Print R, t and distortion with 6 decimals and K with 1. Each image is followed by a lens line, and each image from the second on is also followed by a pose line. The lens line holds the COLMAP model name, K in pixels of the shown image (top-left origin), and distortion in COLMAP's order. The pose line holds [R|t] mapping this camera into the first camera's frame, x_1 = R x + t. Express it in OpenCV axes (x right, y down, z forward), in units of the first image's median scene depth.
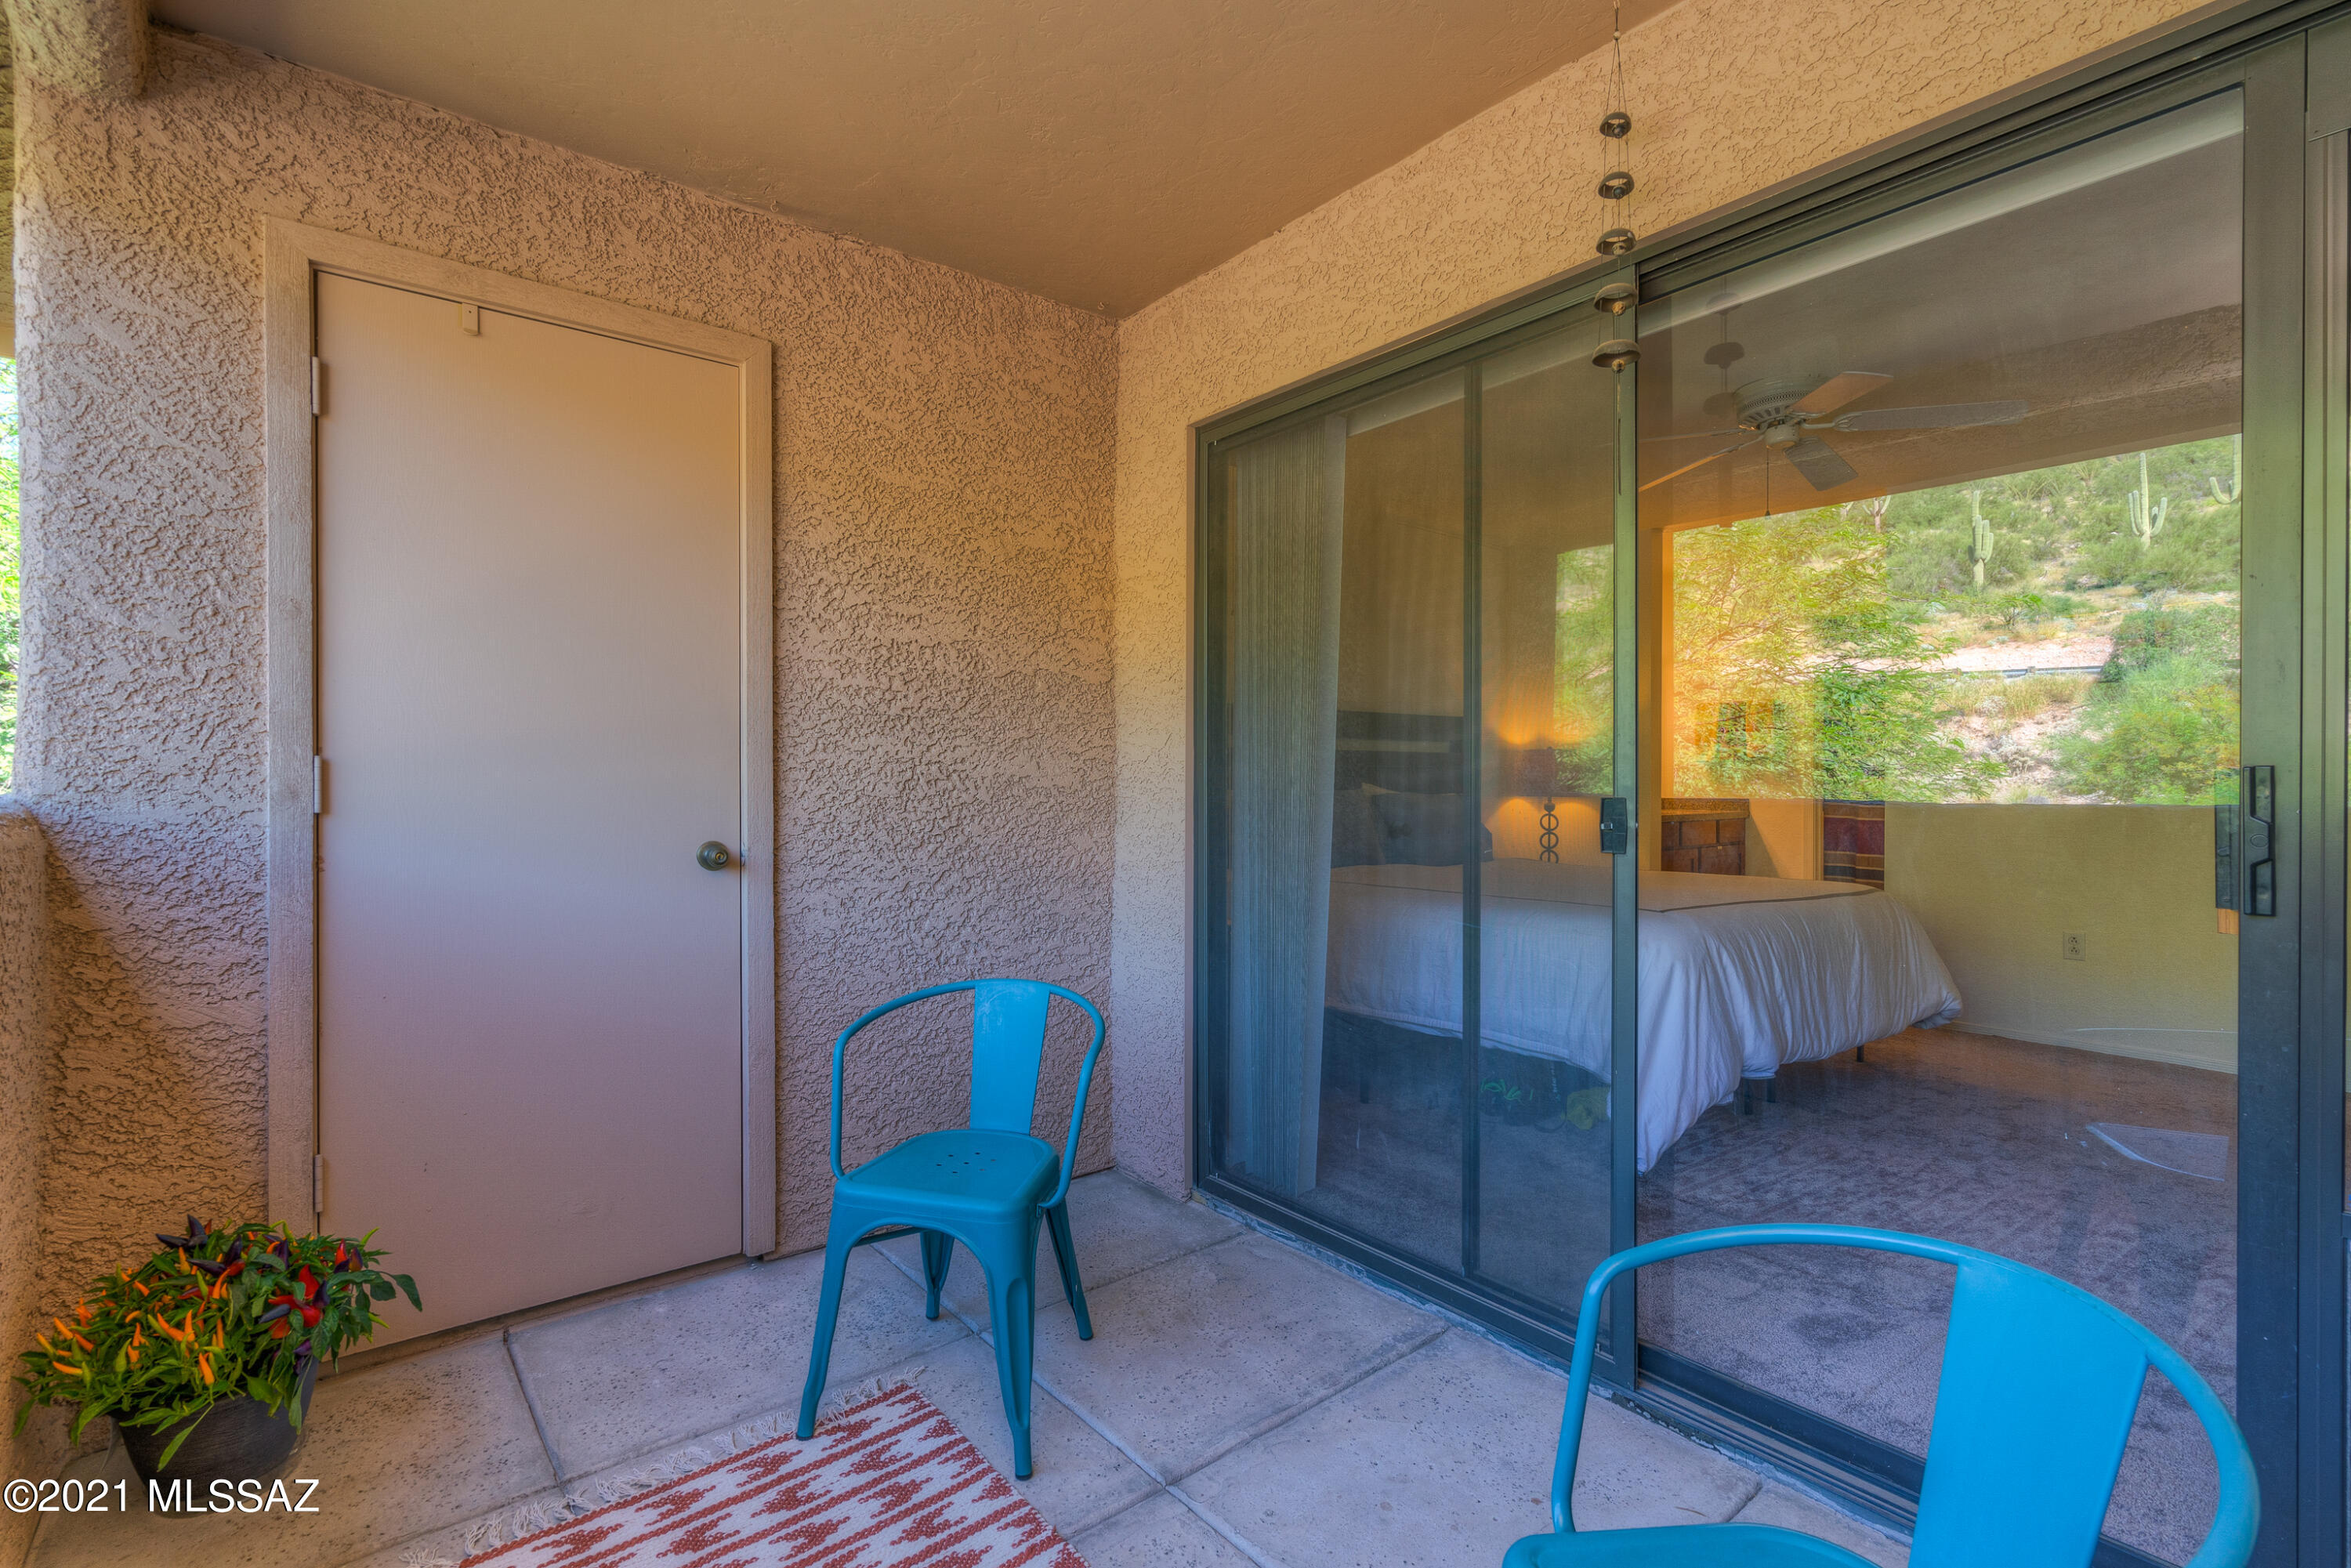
lens RADIAL K [[1066.7, 0, 1175.5], [0, 1066.7, 784.0], [0, 0, 1]] dist [-0.005011, 0.000218]
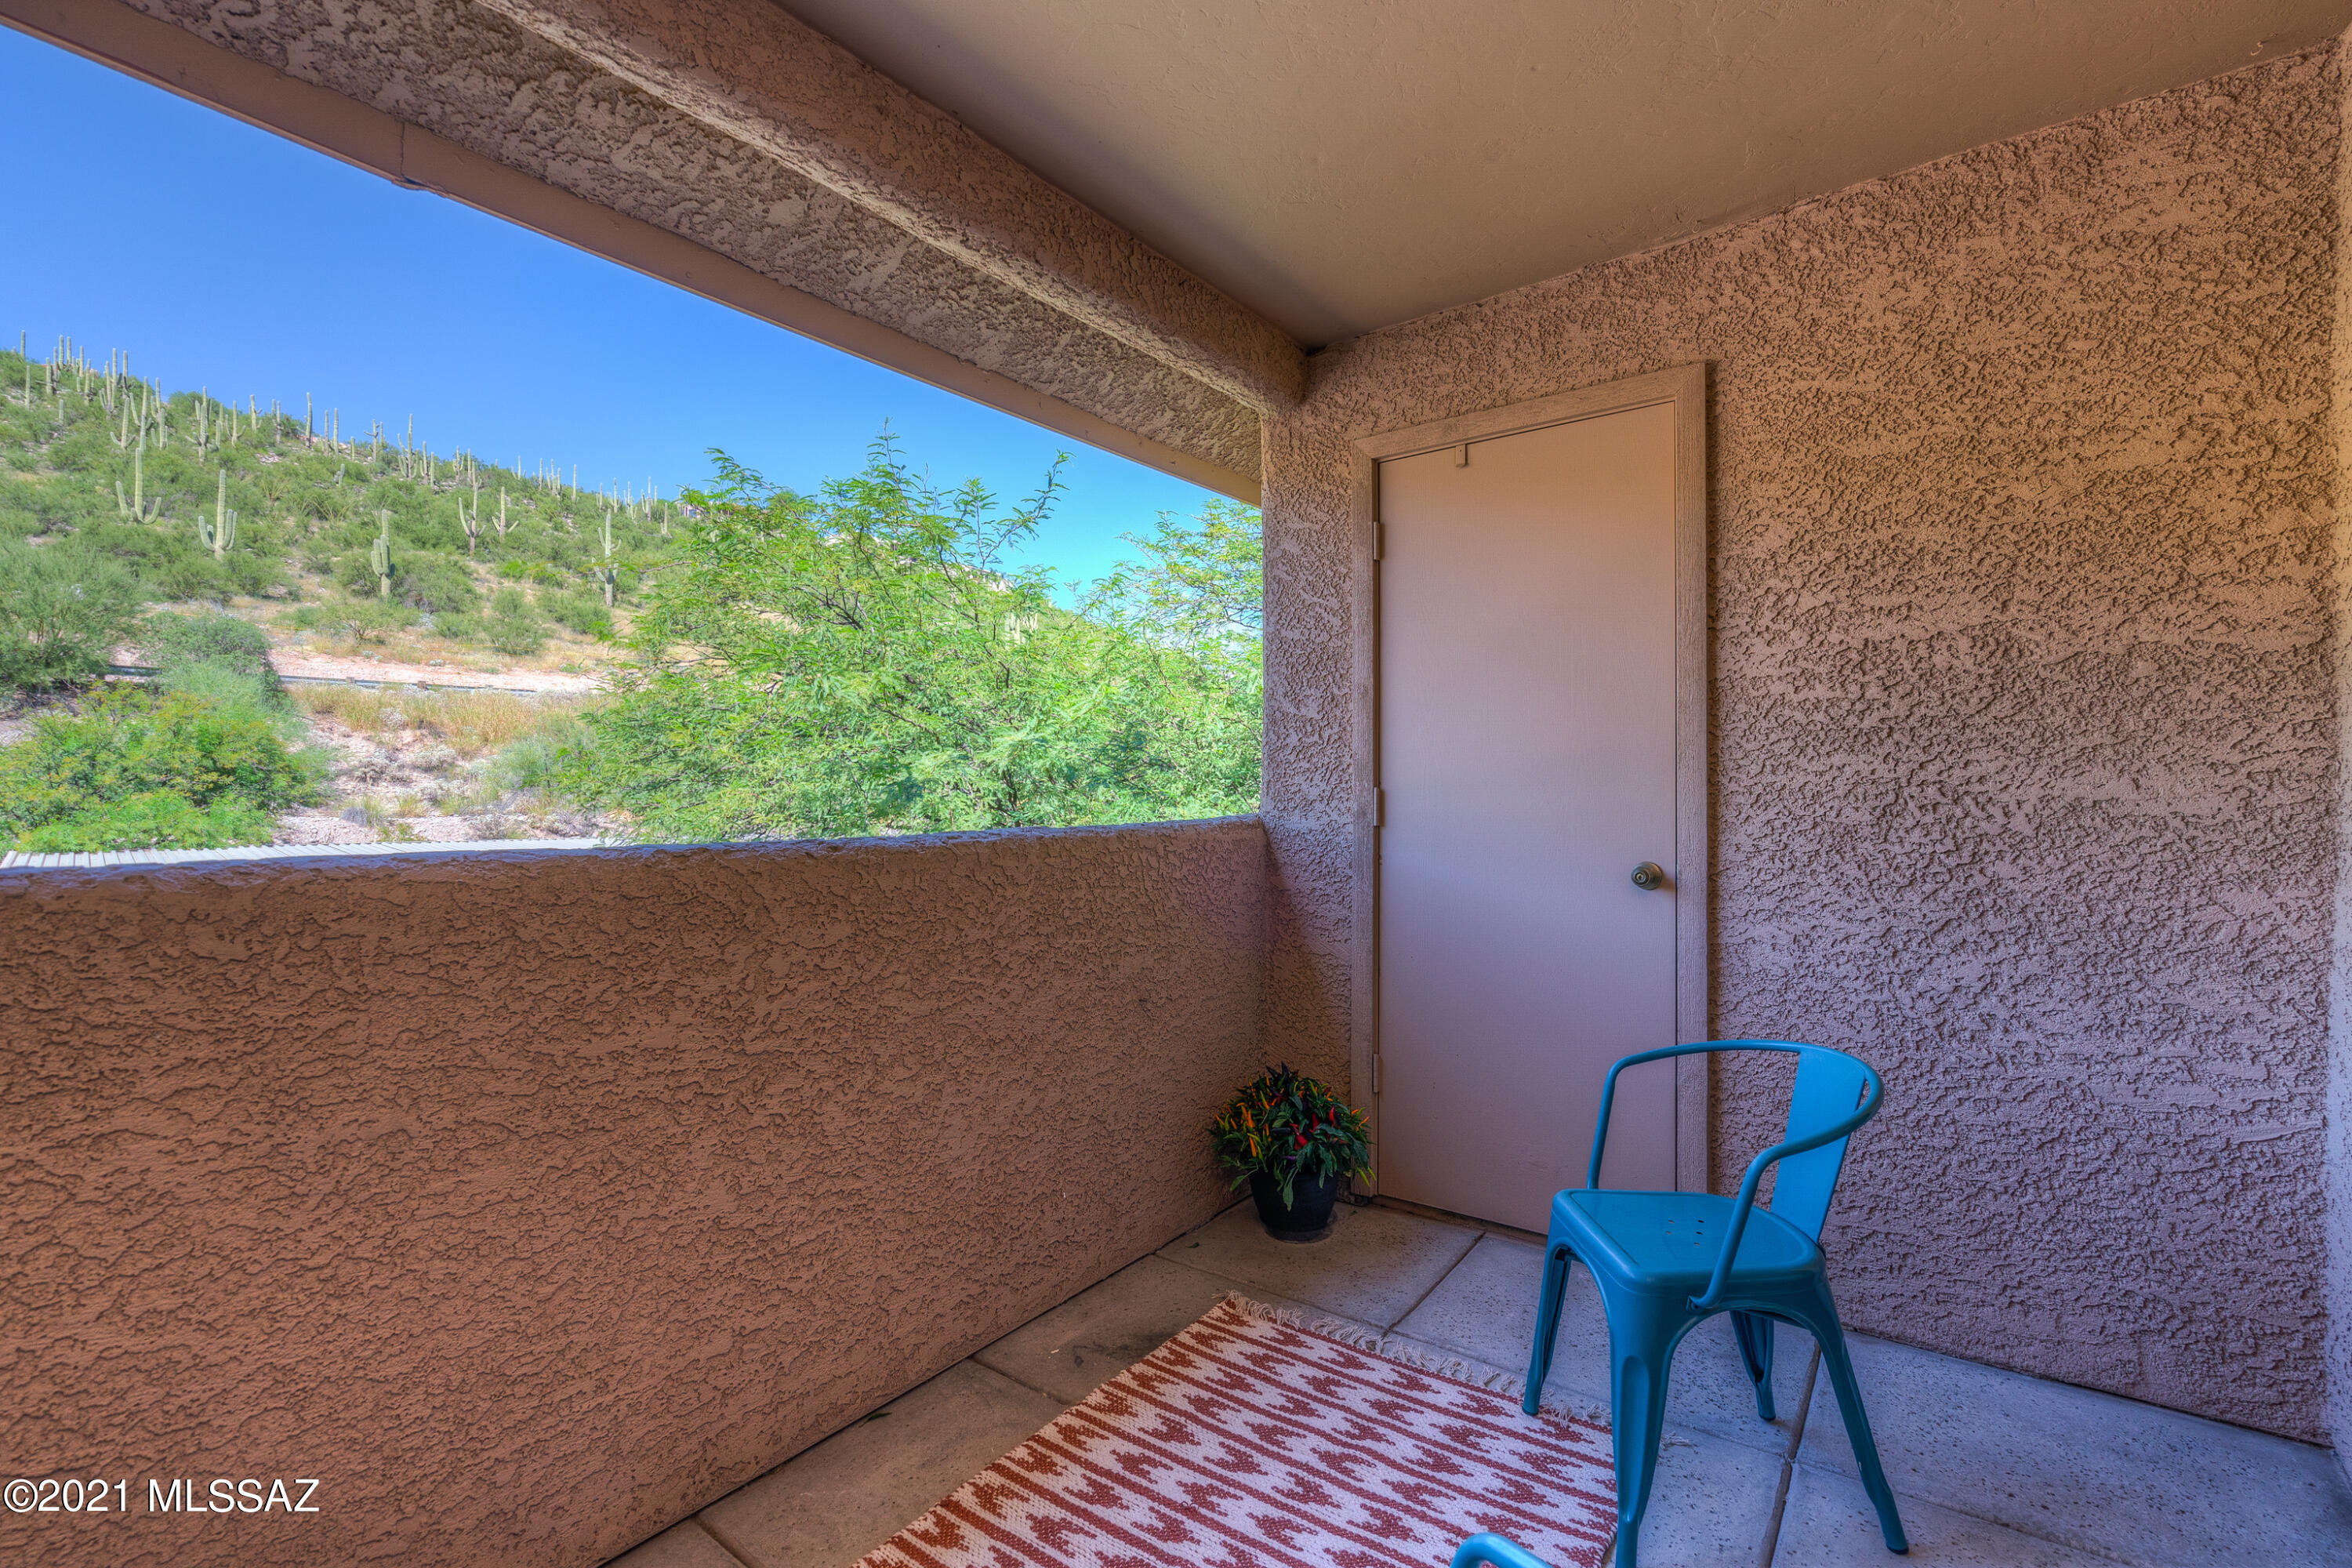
lens RADIAL K [[1039.0, 0, 1169.7], [0, 1039.0, 798.5], [0, 0, 1]] dist [-0.002314, -0.000282]
pose [[0.259022, 0.001183, -0.965871, 0.401924], [-0.000064, 0.999999, 0.001208, -0.009855], [0.965871, -0.000251, 0.259022, 0.256215]]
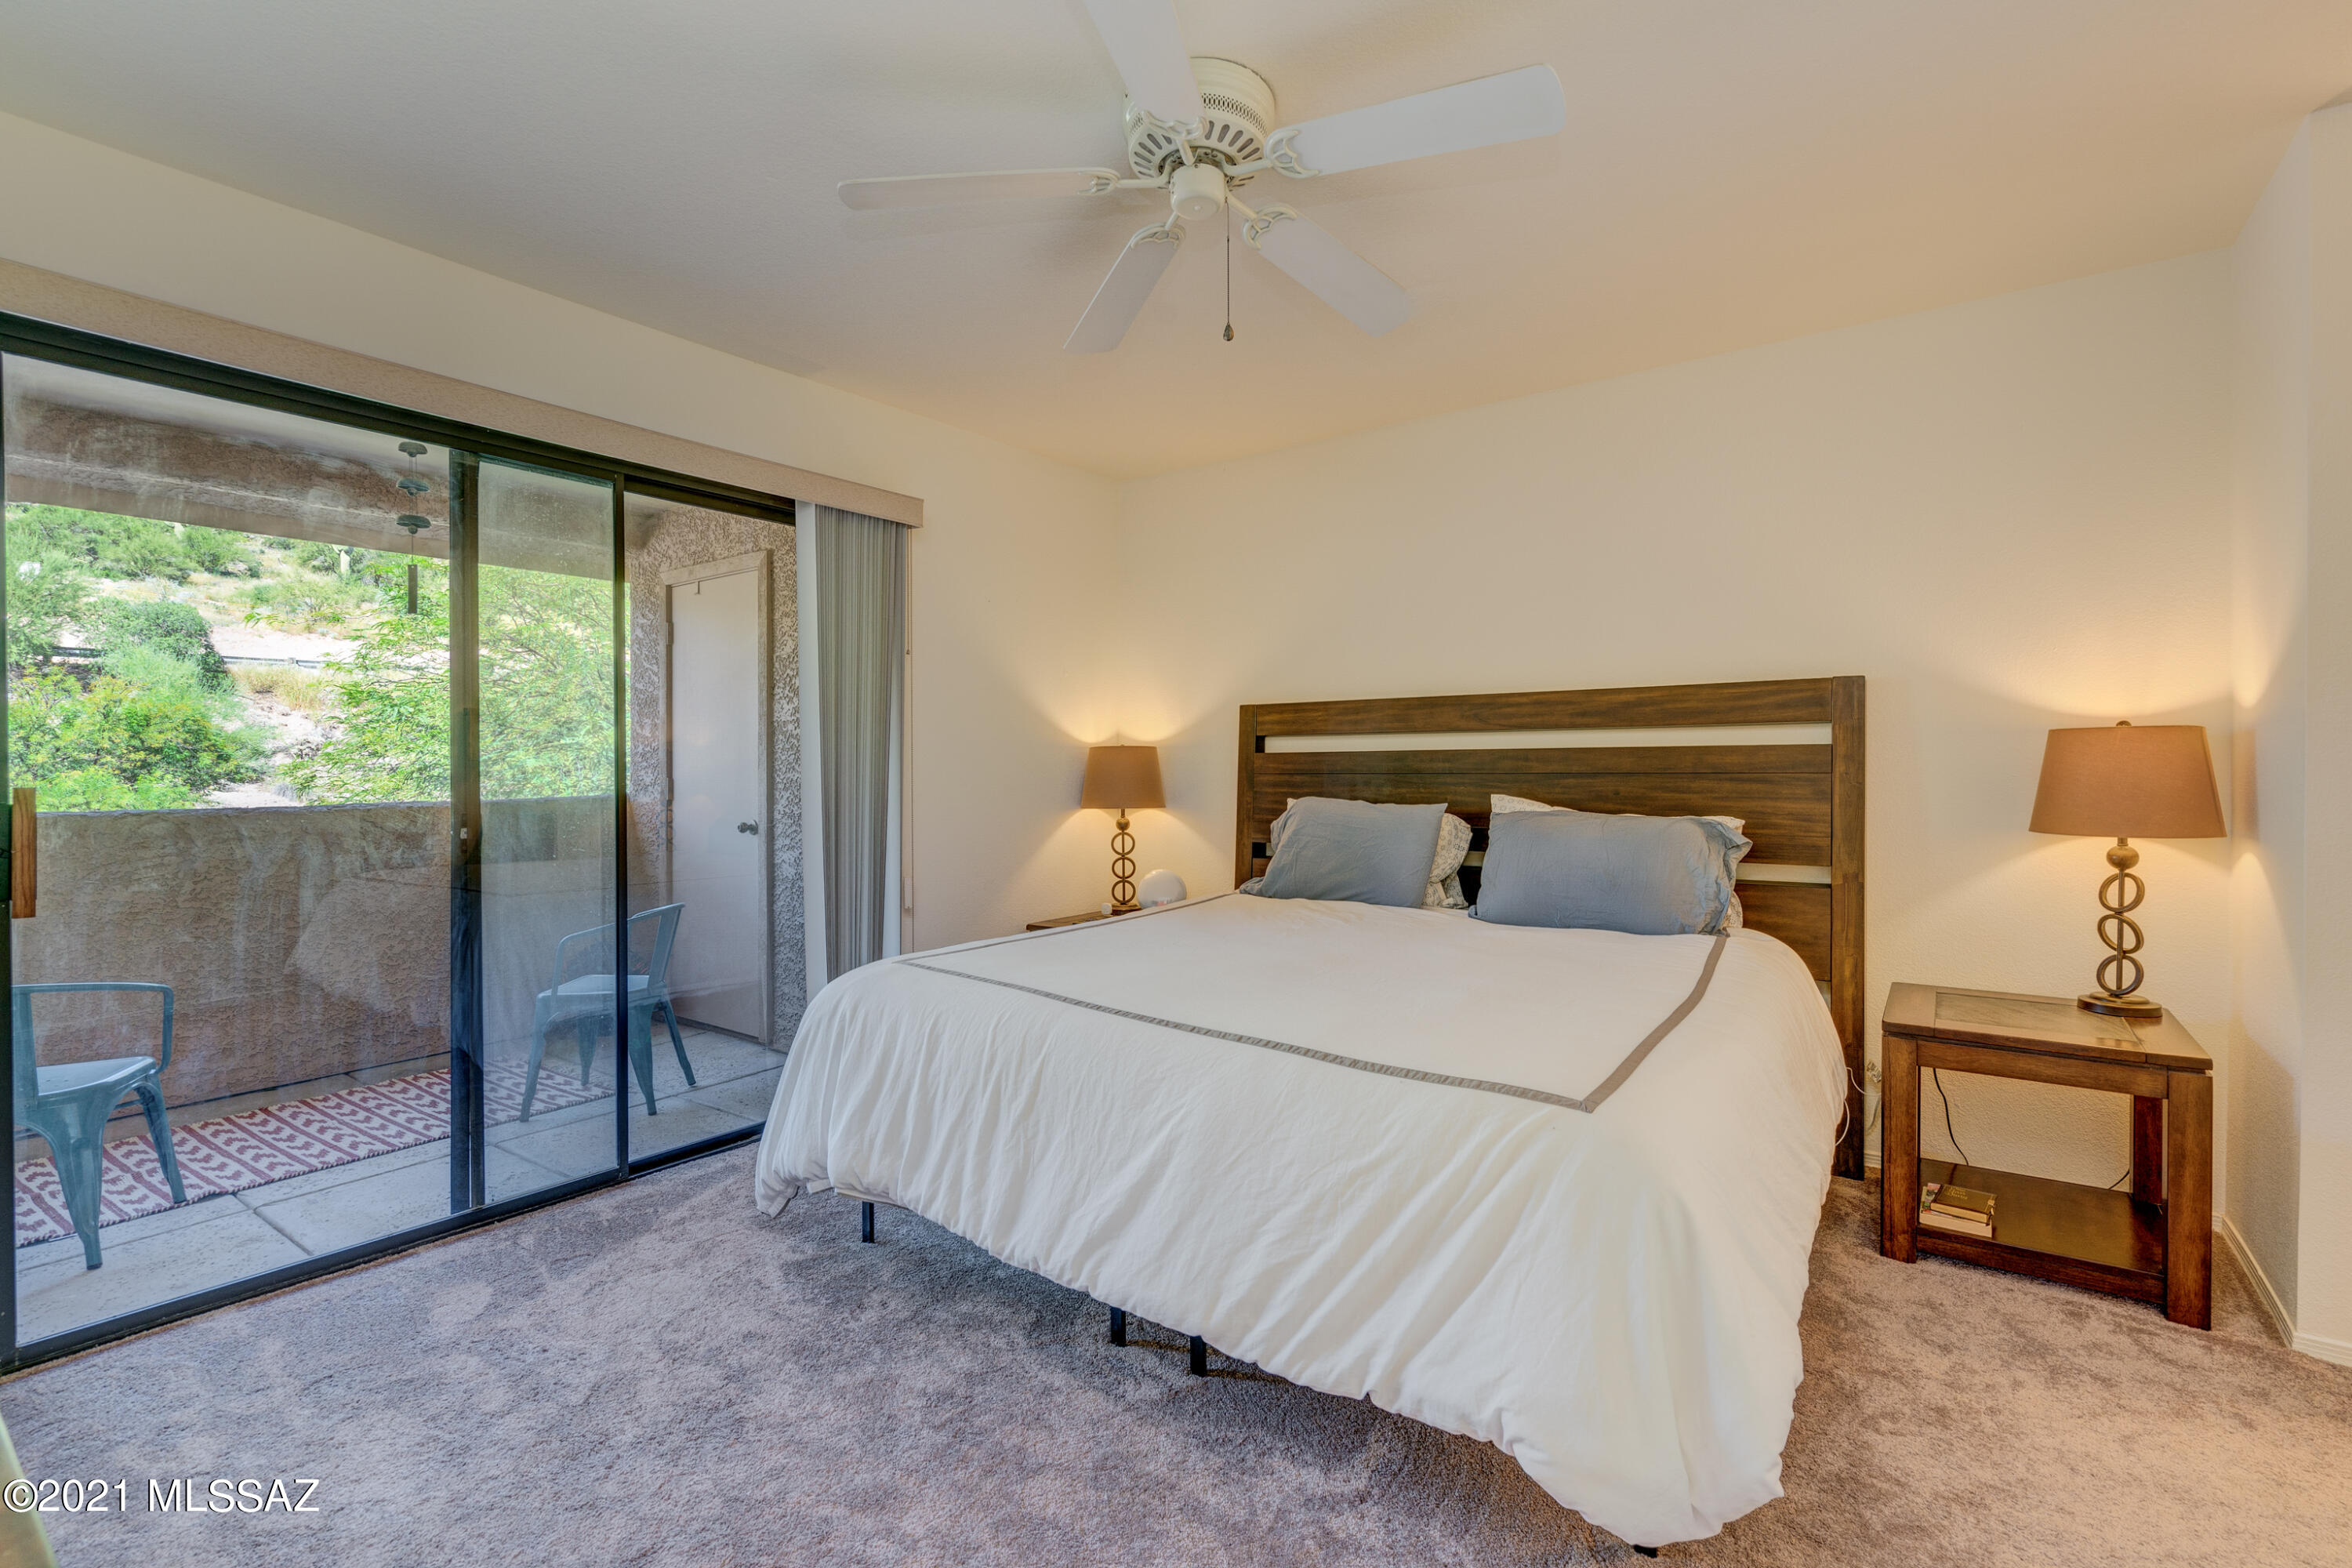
lens RADIAL K [[1048.4, 0, 1176.0], [0, 1048.4, 784.0], [0, 0, 1]] dist [-0.001261, -0.000165]
pose [[0.268887, 0.013122, -0.963082, 1.481066], [0.001922, 0.999898, 0.014160, -0.034905], [0.963170, -0.005659, 0.268834, 1.134947]]
